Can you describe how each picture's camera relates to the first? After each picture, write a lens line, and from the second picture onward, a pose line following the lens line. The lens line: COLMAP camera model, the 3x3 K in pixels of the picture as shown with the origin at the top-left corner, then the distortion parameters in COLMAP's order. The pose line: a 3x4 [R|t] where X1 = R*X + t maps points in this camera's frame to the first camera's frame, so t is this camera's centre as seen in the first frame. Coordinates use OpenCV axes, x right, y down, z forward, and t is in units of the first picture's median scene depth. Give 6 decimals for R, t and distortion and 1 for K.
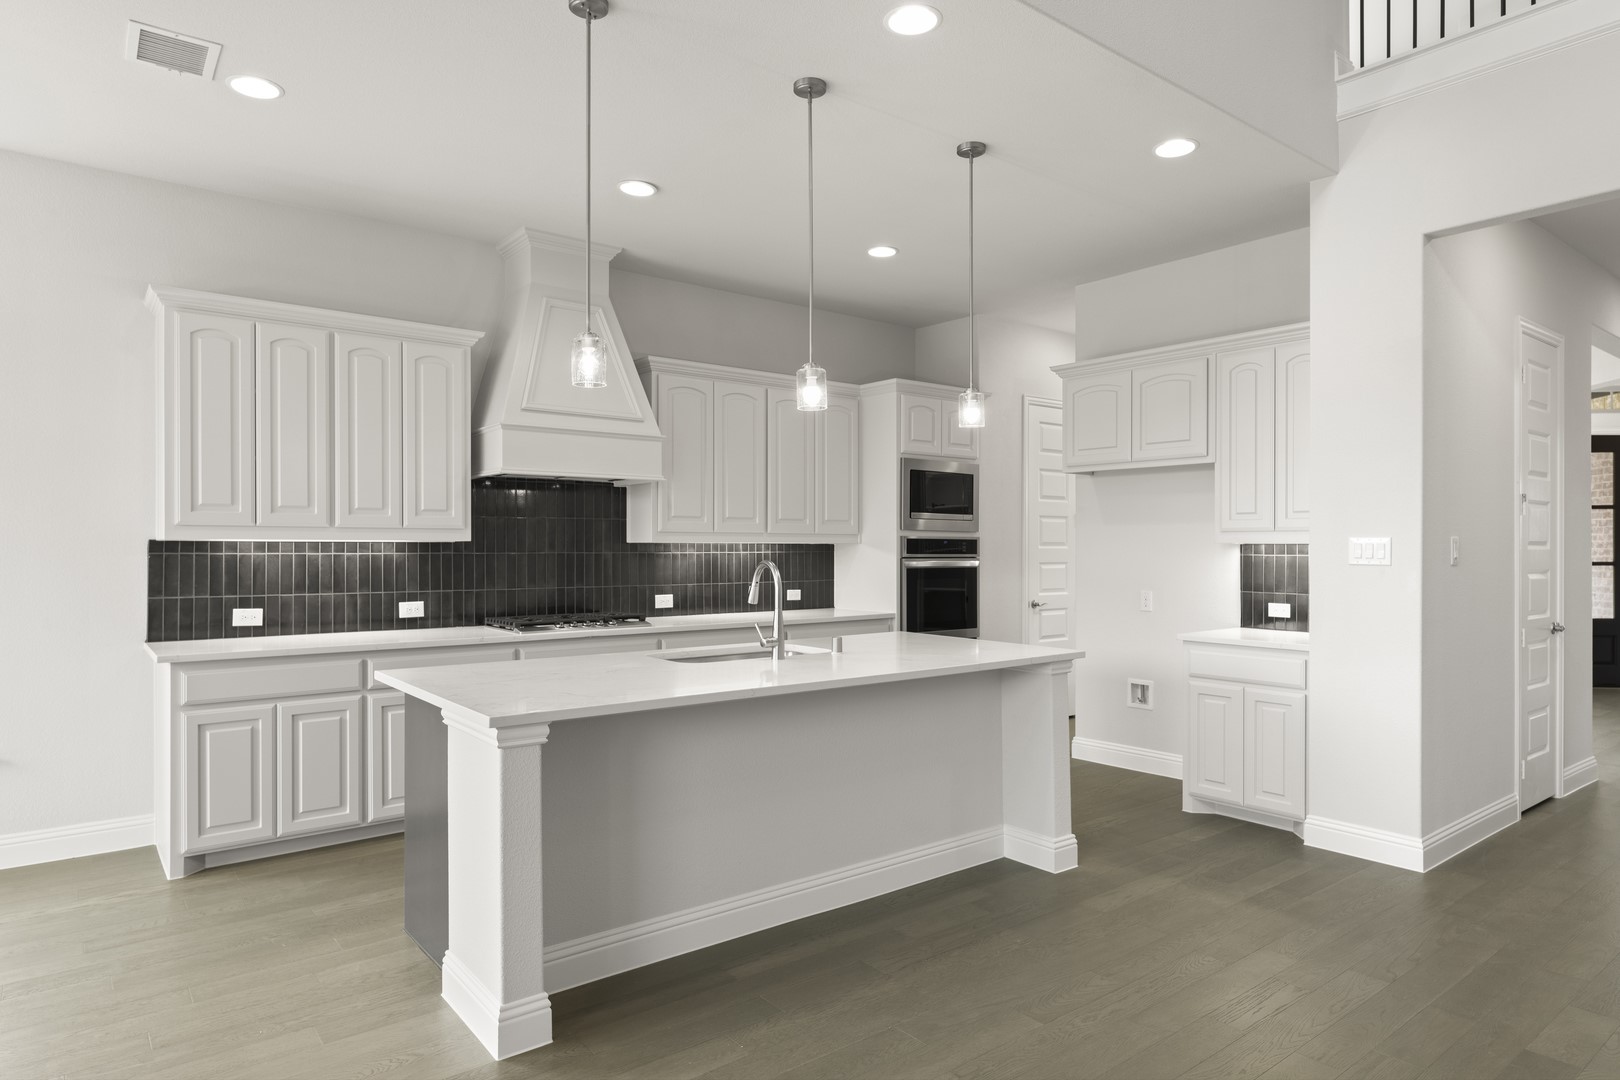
lens RADIAL K [[1002.7, 0, 804.2], [0, 1002.7, 542.3], [0, 0, 1]] dist [-0.002909, 0.004380]
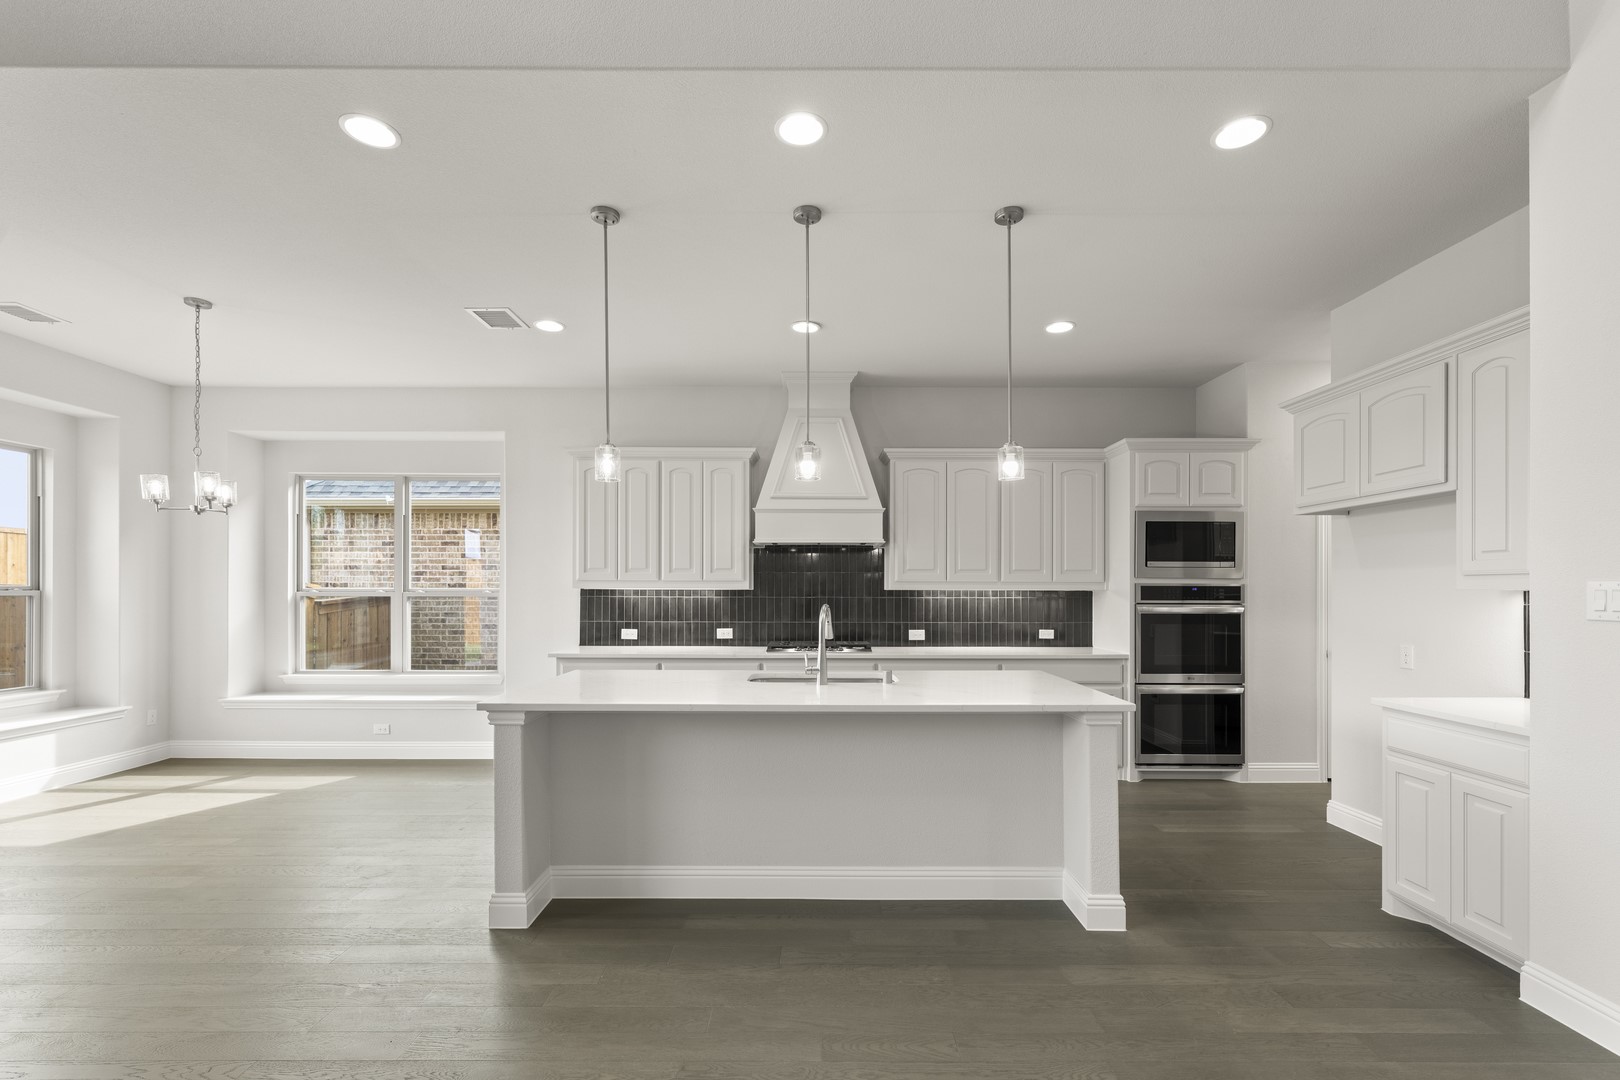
lens RADIAL K [[696.9, 0, 802.6], [0, 696.9, 587.5], [0, 0, 1]] dist [-0.000348, -0.001138]
pose [[0.771867, -0.003393, -0.635775, 0.374767], [0.001235, 0.999992, -0.003838, 0.000496], [0.635783, 0.002177, 0.771865, 0.242511]]
